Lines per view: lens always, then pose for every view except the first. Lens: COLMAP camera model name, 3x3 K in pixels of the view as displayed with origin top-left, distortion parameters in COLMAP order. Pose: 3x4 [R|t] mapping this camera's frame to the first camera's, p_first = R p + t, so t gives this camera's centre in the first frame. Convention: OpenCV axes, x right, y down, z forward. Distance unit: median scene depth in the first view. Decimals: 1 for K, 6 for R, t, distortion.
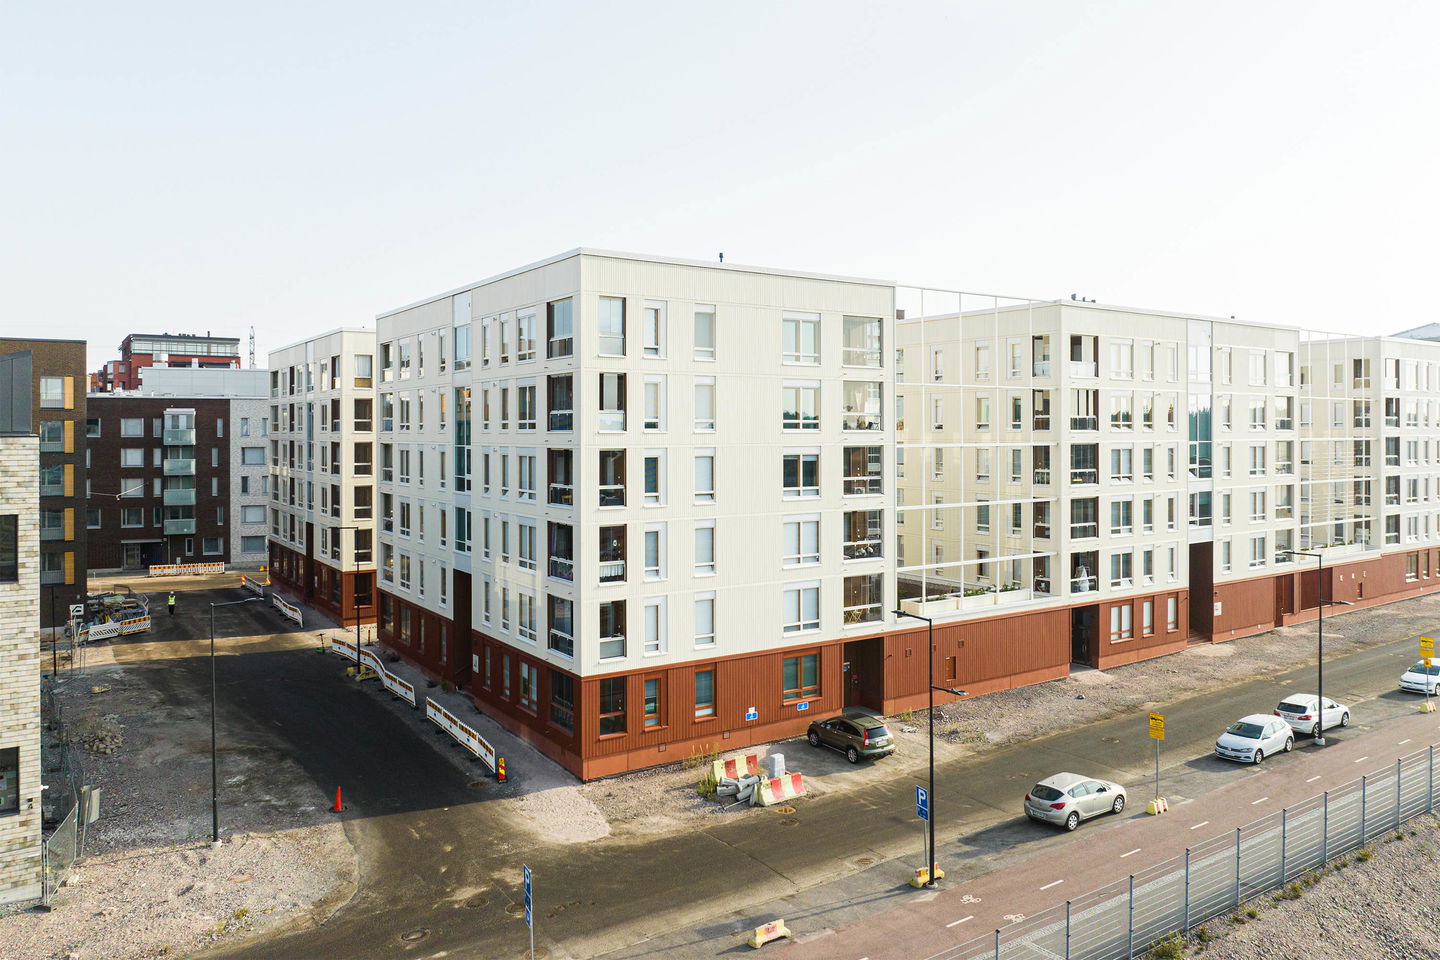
lens RADIAL K [[1060.6, 0, 727.6], [0, 1060.6, 412.9], [0, 0, 1]] dist [-0.037131, -0.006590]
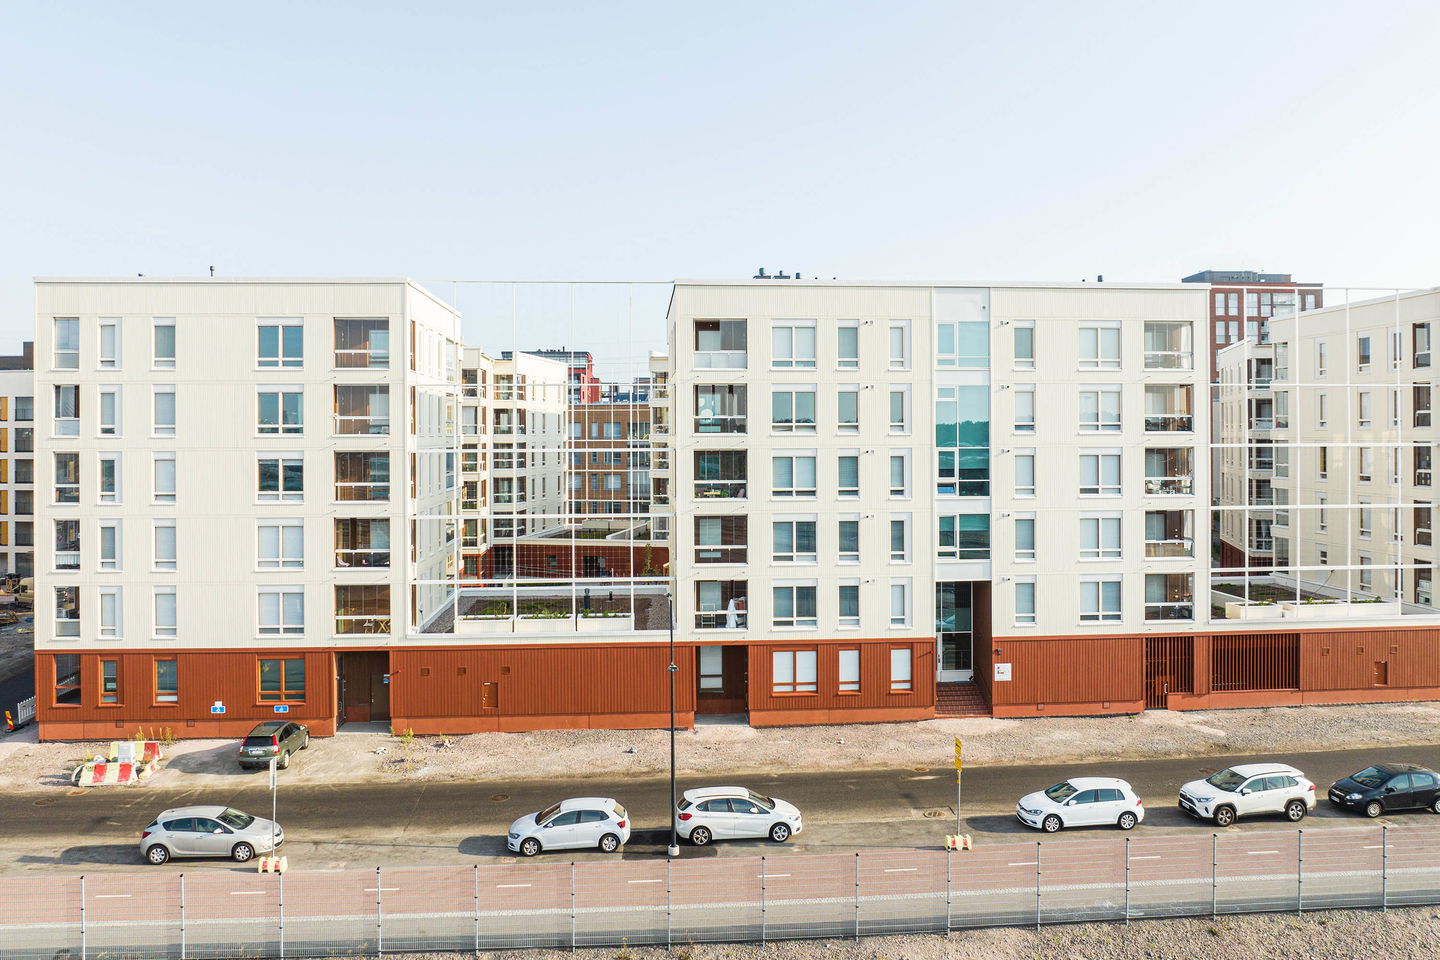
lens RADIAL K [[1060.6, 0, 709.0], [0, 1060.6, 416.6], [0, 0, 1]] dist [-0.037131, -0.006590]
pose [[0.861156, -0.009853, -0.508245, 0.860403], [0.011468, 0.999934, 0.000047, 0.003200], [0.508211, -0.005870, 0.861213, 0.318076]]
